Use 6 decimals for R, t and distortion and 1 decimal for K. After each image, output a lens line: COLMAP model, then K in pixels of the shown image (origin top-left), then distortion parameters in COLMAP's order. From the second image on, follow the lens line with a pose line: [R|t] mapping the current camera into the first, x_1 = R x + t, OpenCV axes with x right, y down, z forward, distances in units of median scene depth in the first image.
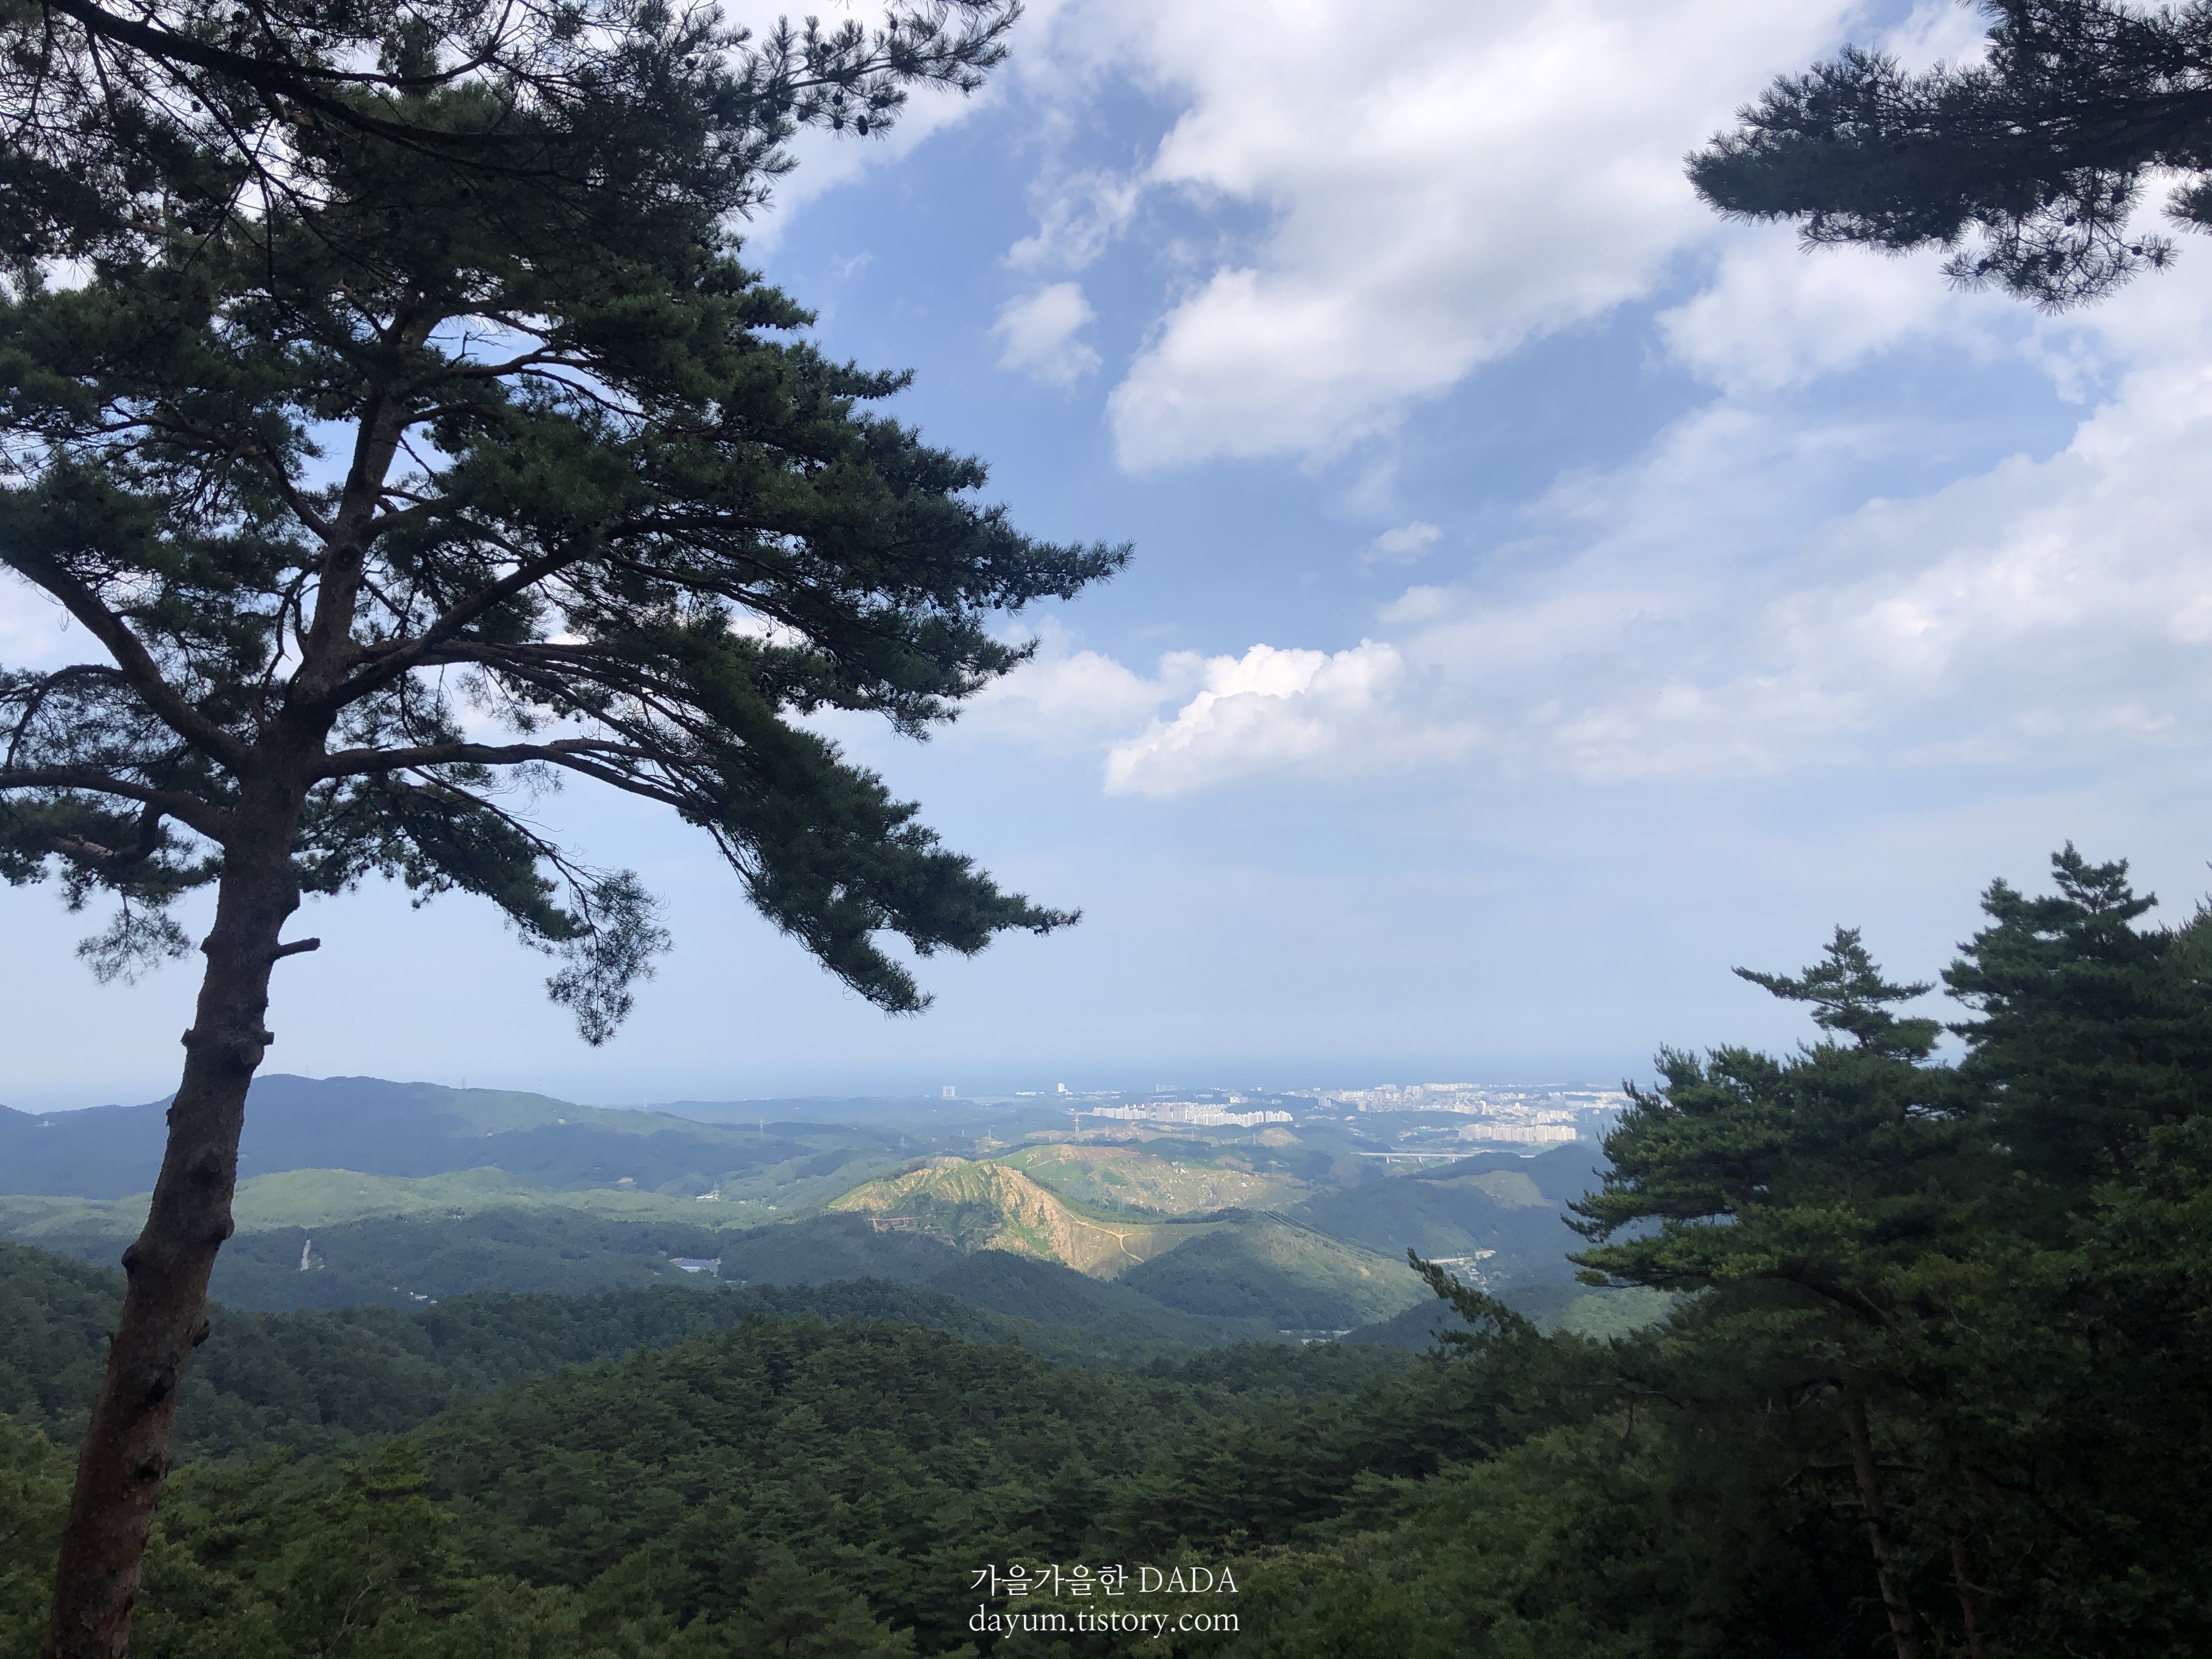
lens RADIAL K [[1819.6, 0, 1106.0], [0, 1819.6, 829.5], [0, 0, 1]] dist [0.118968, -0.288081]
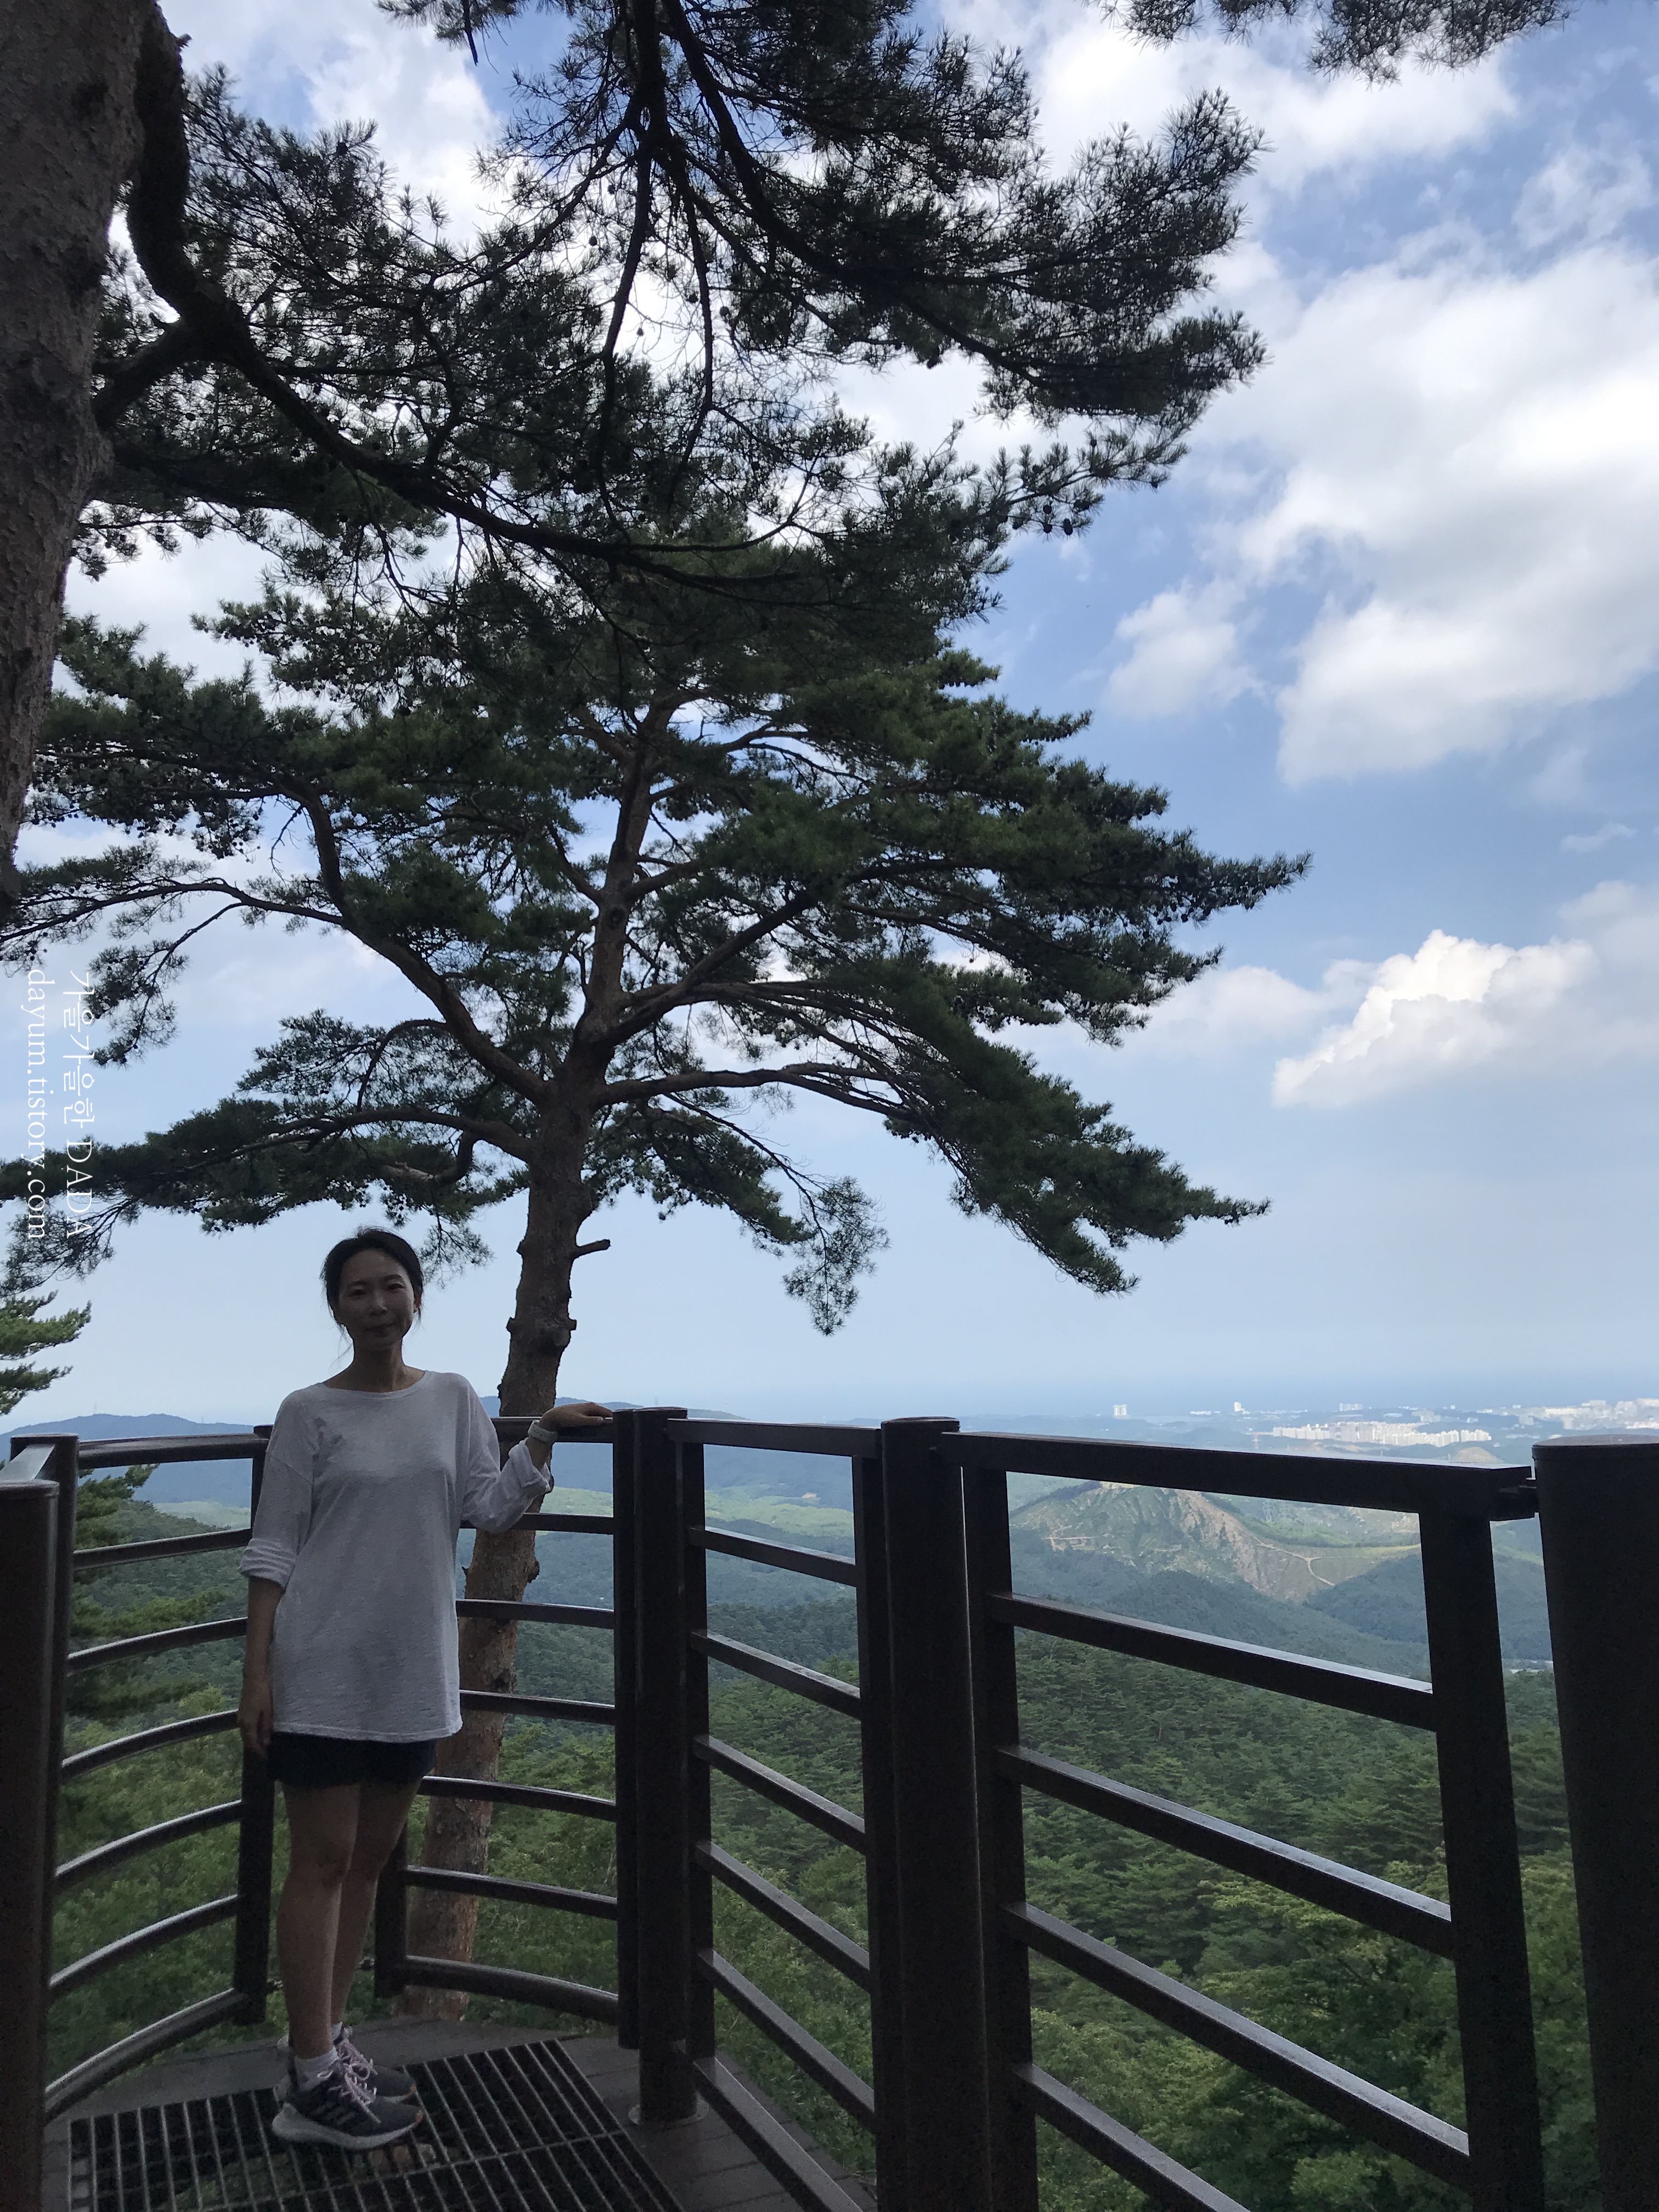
lens RADIAL K [[1813.3, 0, 829.5], [0, 1813.3, 1106.0], [0, 0, 1]] dist [0.092171, -0.257057]
pose [[0.970995, -0.043518, -0.235104, -0.009815], [0.038191, 0.998901, -0.027169, 0.008380], [0.236028, 0.017402, 0.971590, -0.084281]]
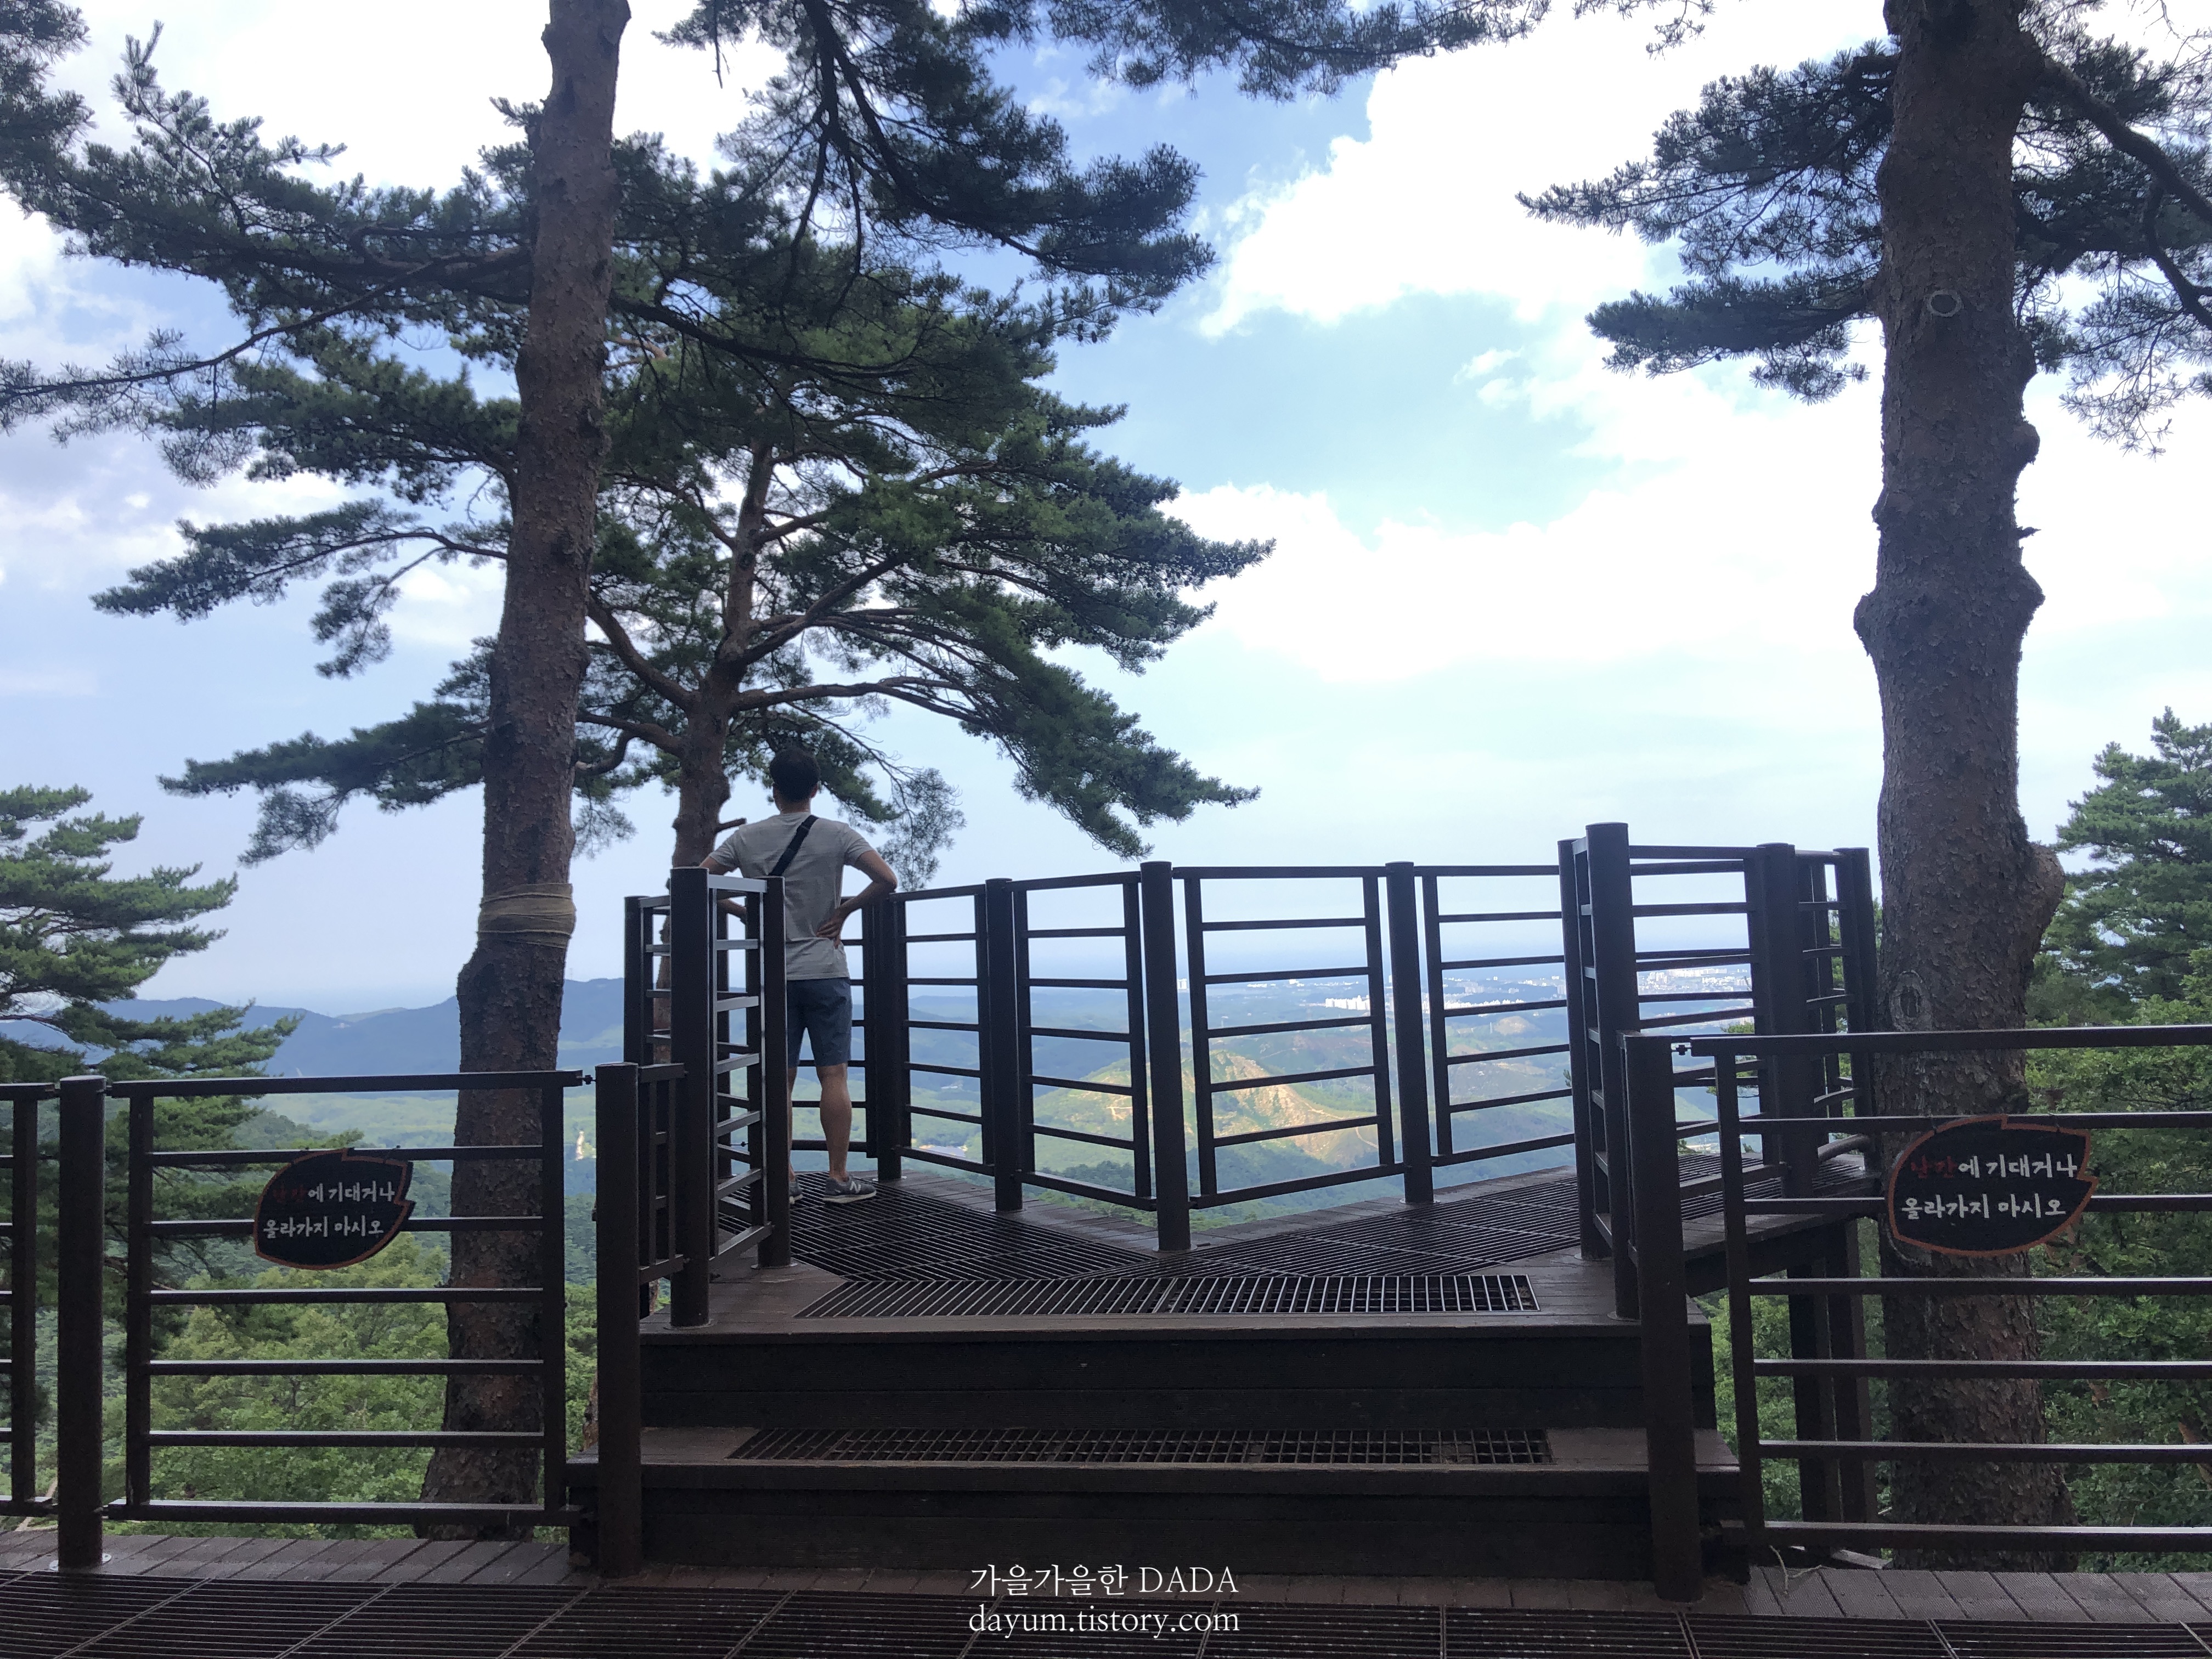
lens RADIAL K [[1842.0, 0, 1106.0], [0, 1842.0, 829.5], [0, 0, 1]] dist [0.024118, -0.009968]
pose [[0.991841, -0.024394, -0.125126, 0.042332], [0.031516, 0.997974, 0.055263, -0.004607], [0.123524, -0.058756, 0.990601, -0.370806]]
